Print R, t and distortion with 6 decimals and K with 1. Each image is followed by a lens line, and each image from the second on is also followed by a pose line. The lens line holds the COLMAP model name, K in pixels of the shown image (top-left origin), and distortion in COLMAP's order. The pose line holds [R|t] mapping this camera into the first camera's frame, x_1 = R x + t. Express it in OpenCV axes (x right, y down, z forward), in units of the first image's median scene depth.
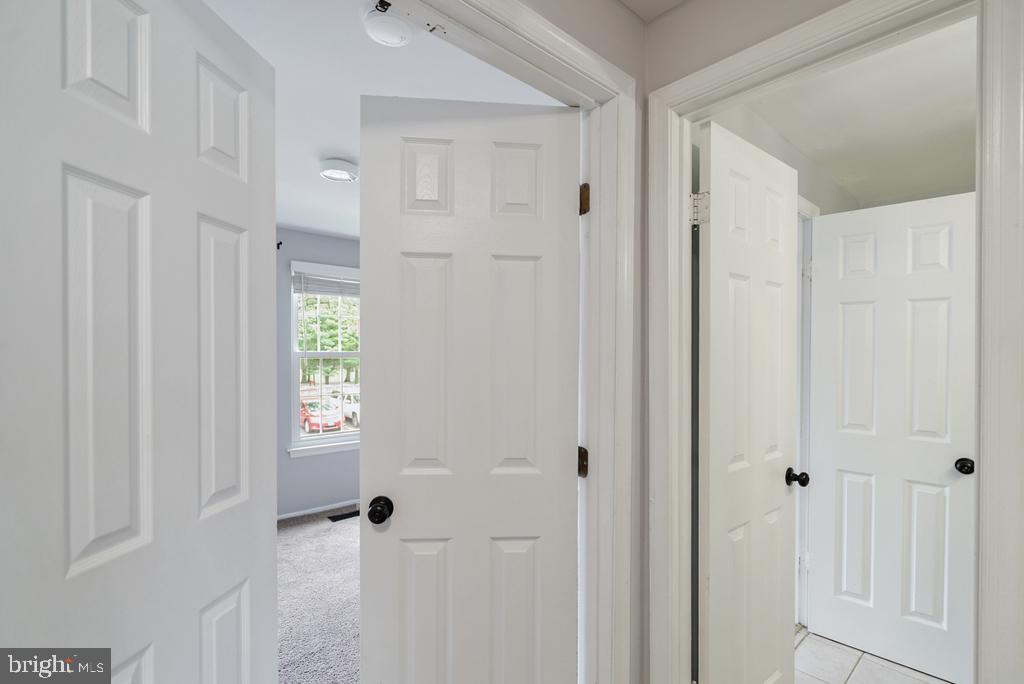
lens RADIAL K [[481.6, 0, 512.0], [0, 481.6, 342.0], [0, 0, 1]] dist [0.001099, 0.000376]
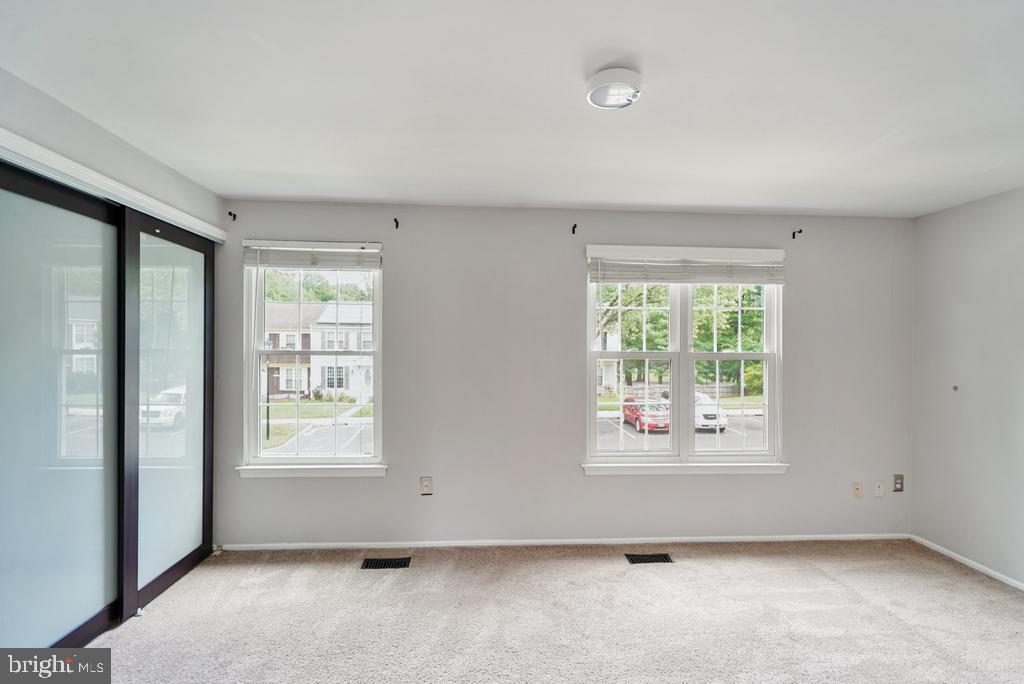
lens RADIAL K [[481.6, 0, 512.0], [0, 481.6, 342.0], [0, 0, 1]] dist [0.001099, 0.000376]
pose [[0.783315, 0.004226, -0.621610, -0.027645], [-0.004209, 0.999990, 0.001495, 0.003563], [0.621610, 0.001445, 0.783325, 0.240767]]
